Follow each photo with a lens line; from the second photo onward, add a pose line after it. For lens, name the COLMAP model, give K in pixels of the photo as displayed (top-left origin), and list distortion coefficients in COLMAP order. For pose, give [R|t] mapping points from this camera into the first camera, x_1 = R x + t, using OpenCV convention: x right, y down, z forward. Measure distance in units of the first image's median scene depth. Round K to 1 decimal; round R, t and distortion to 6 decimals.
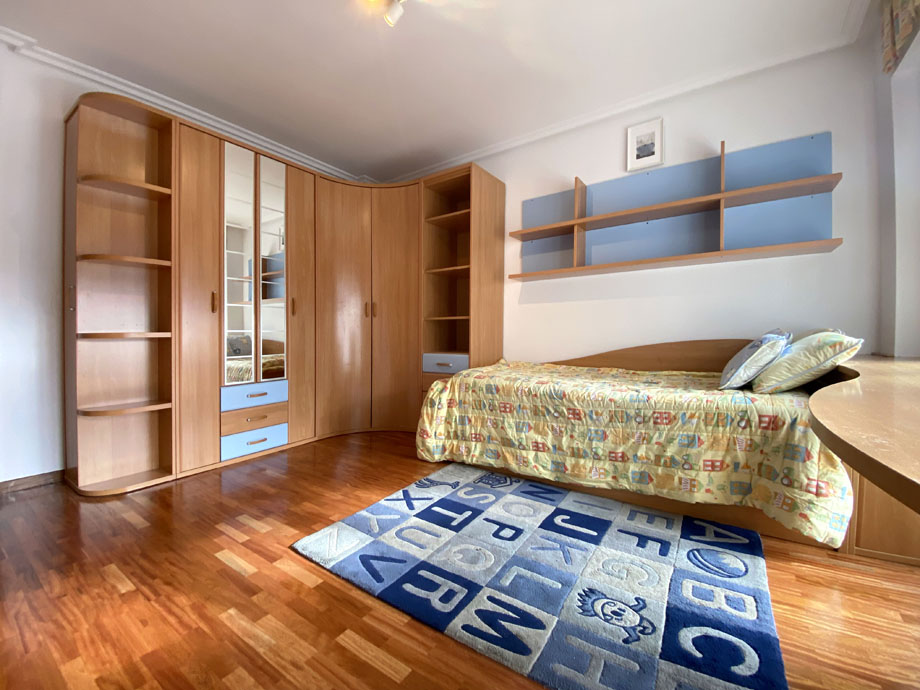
lens RADIAL K [[379.2, 0, 463.0], [0, 379.2, 326.1], [0, 0, 1]] dist [0.000097, -0.000130]
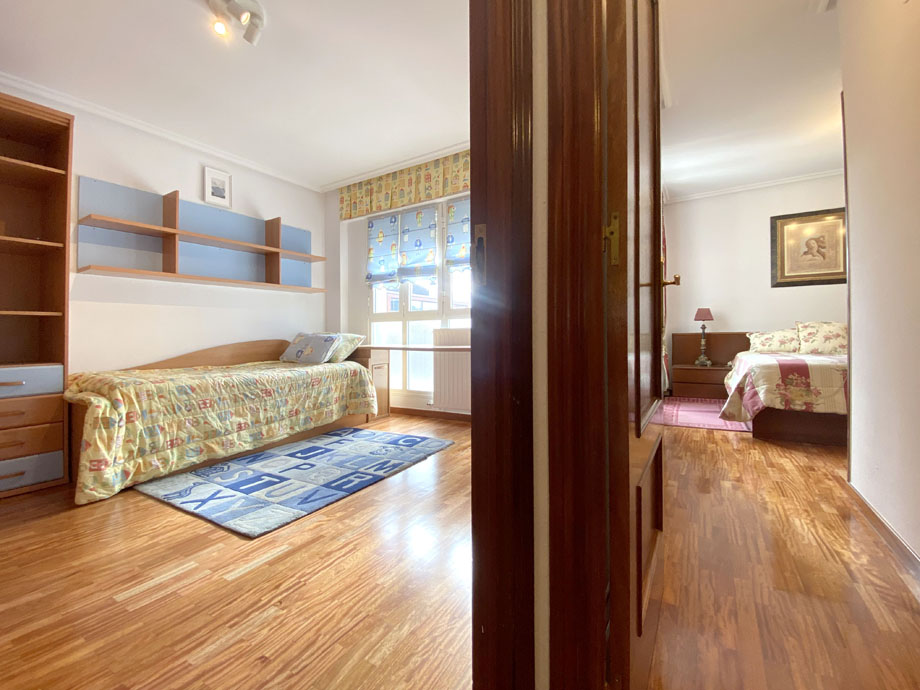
lens RADIAL K [[386.0, 0, 459.0], [0, 386.0, 338.4], [0, 0, 1]] dist [-0.036439, 0.000002]
pose [[-0.047469, 0.001740, 0.998871, -1.121300], [0.018522, 0.999828, -0.000861, 0.052145], [-0.998701, 0.018461, -0.047493, 0.381130]]
